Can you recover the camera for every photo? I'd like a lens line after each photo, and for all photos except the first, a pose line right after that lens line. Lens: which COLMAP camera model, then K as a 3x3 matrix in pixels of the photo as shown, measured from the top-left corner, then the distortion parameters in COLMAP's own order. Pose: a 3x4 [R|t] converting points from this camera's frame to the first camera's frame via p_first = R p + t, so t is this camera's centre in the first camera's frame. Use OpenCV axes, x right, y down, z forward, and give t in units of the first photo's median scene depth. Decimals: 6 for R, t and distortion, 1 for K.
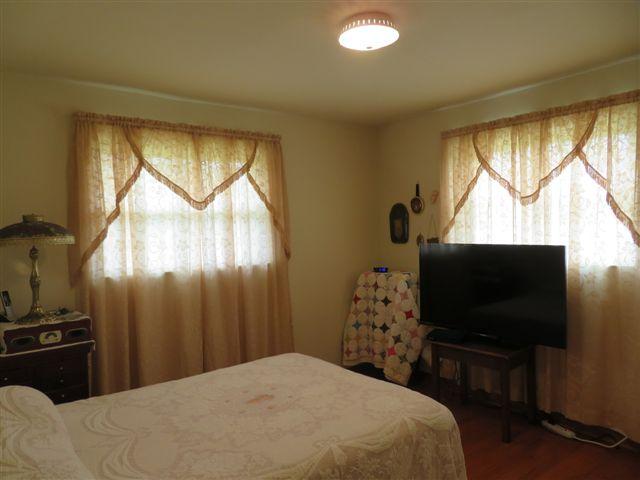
lens RADIAL K [[462.4, 0, 320.2], [0, 462.4, 239.4], [0, 0, 1]] dist [0.029903, -0.013152]
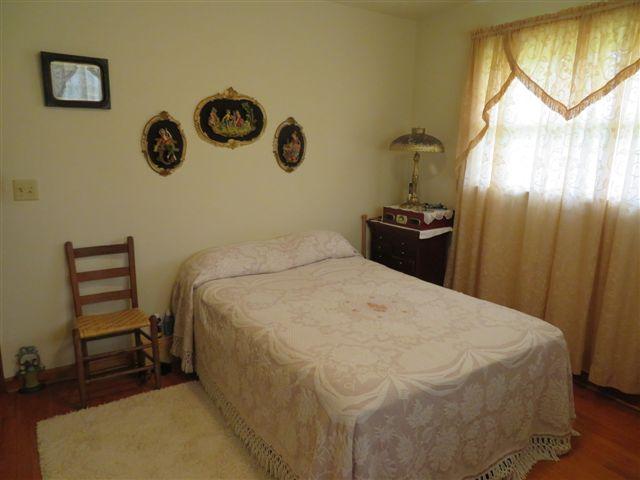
lens RADIAL K [[462.4, 0, 320.5], [0, 462.4, 241.2], [0, 0, 1]] dist [0.029903, -0.013152]
pose [[-0.067312, 0.229246, -0.971038, 0.634868], [-0.057420, 0.970743, 0.233156, -0.026570], [0.996078, 0.071451, -0.052180, 0.680886]]
